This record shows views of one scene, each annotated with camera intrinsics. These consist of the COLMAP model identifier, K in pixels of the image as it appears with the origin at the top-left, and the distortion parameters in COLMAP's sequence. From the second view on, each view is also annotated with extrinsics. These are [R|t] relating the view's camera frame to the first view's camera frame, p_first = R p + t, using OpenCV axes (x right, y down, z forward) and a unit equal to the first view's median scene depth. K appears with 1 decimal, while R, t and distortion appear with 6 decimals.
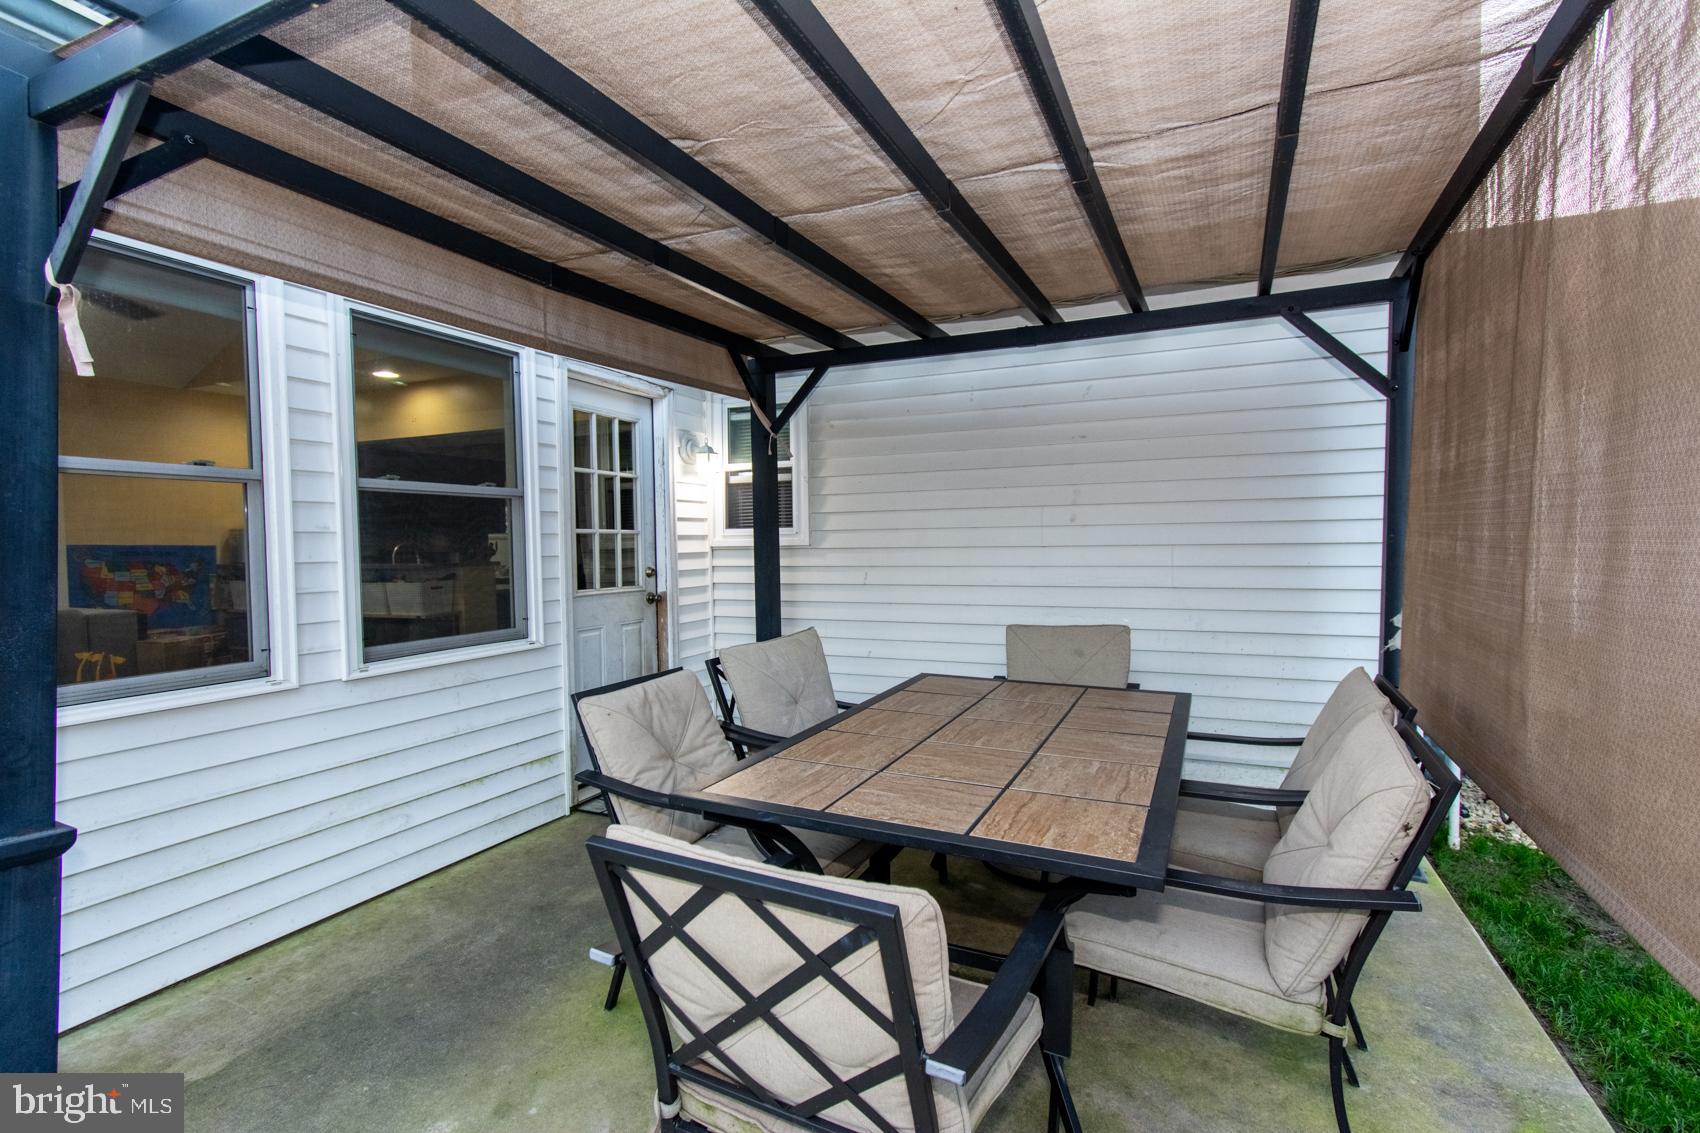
lens RADIAL K [[772.5, 0, 865.7], [0, 772.5, 564.6], [0, 0, 1]] dist [0.005331, 0.001114]
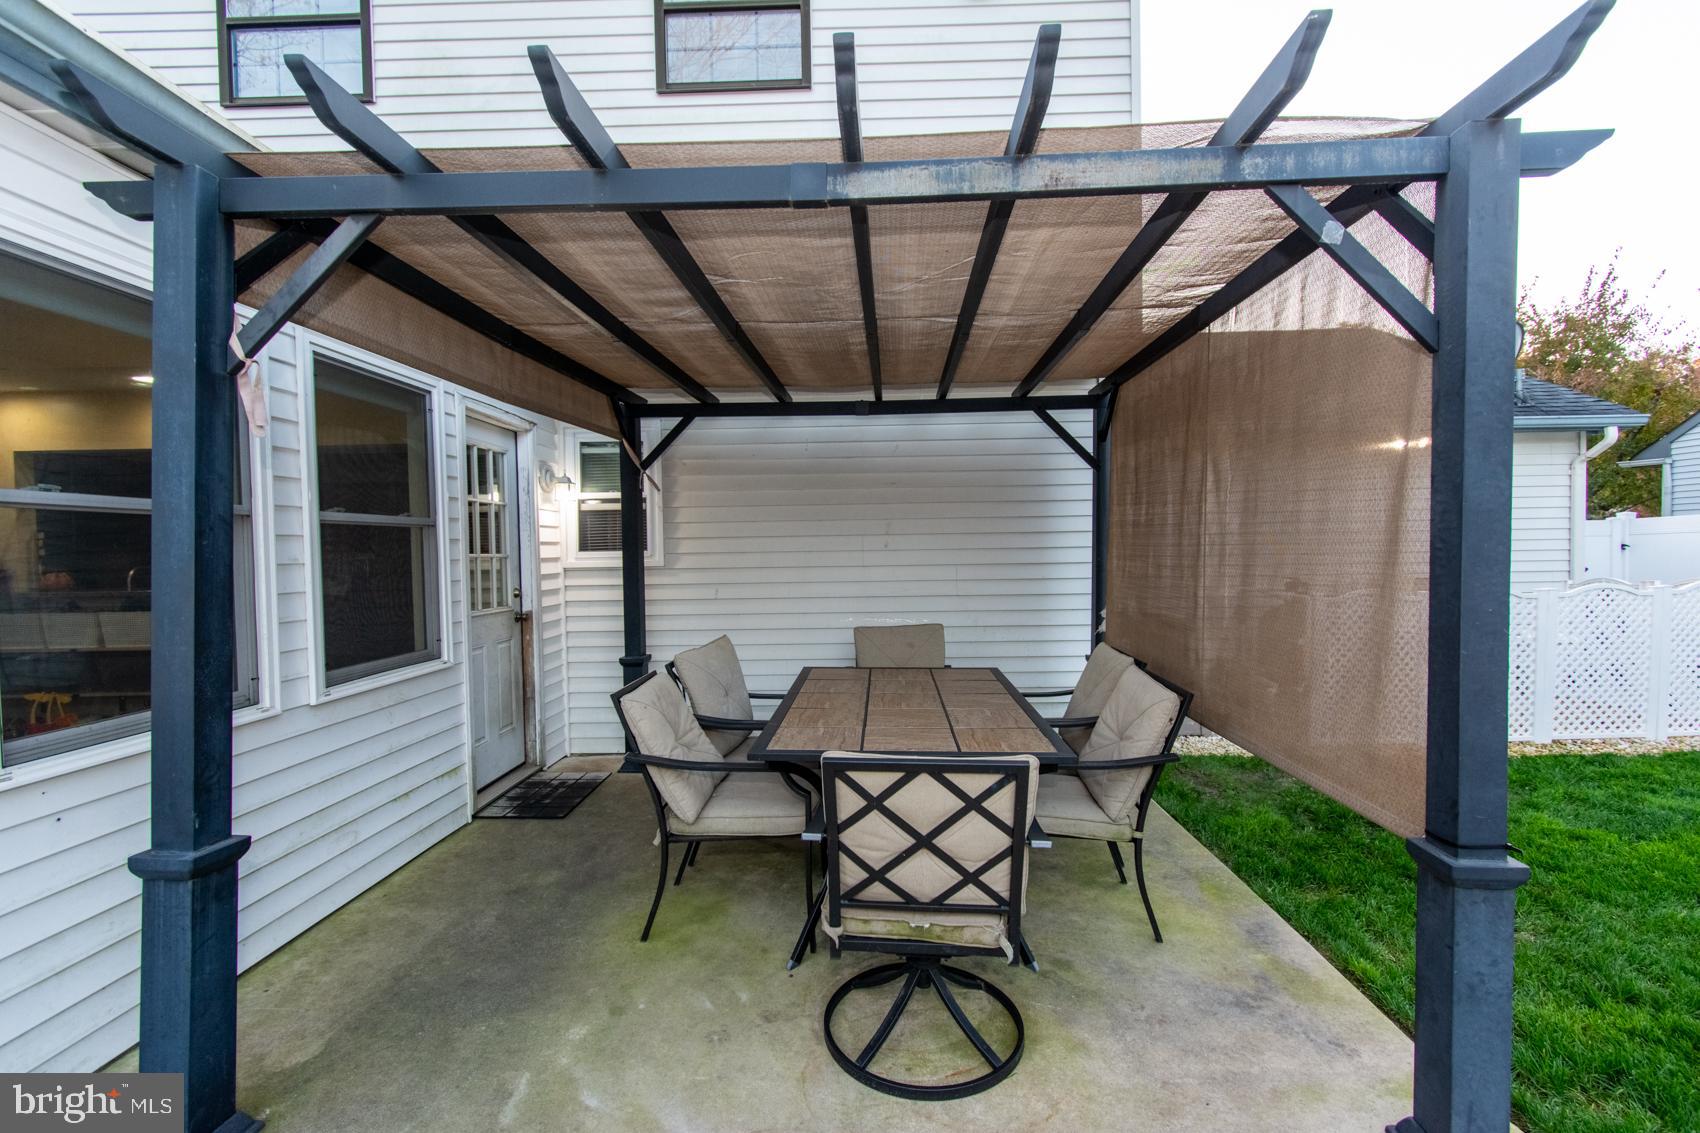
lens RADIAL K [[772.5, 0, 832.0], [0, 772.5, 562.0], [0, 0, 1]] dist [0.005331, 0.001114]
pose [[0.924660, -0.008935, 0.380688, -0.386889], [0.014572, 0.999823, -0.011928, -0.019320], [-0.380514, 0.016577, 0.924627, -0.219956]]
